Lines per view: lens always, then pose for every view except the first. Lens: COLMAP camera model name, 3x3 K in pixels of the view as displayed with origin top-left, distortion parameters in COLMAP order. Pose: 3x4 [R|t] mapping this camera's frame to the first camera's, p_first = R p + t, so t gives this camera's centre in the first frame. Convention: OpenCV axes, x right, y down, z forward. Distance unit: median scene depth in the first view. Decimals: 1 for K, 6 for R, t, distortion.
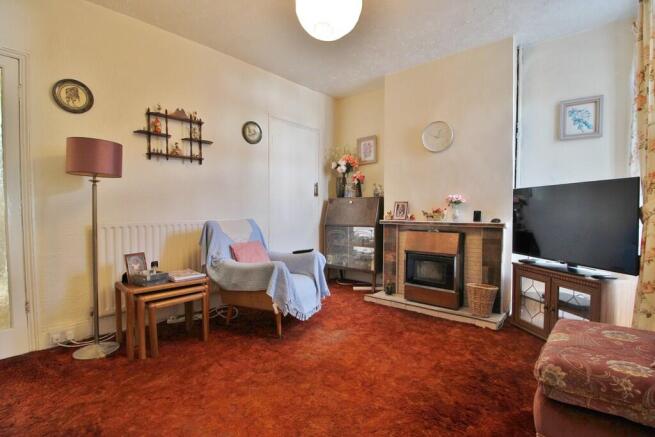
lens RADIAL K [[301.3, 0, 326.0], [0, 301.3, 218.4], [0, 0, 1]] dist [-0.008126, -0.004113]
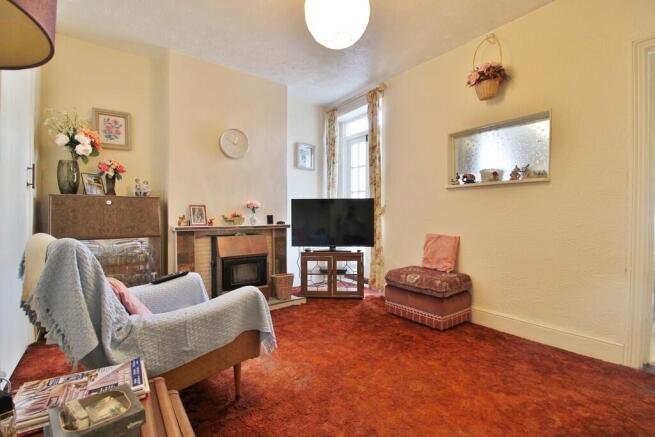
lens RADIAL K [[301.3, 0, 325.5], [0, 301.3, 216.9], [0, 0, 1]] dist [-0.008126, -0.004113]
pose [[0.208781, -0.006228, 0.977943, -0.699522], [0.021756, 0.999762, 0.001722, -0.017252], [-0.977720, 0.020917, 0.208867, 0.576571]]
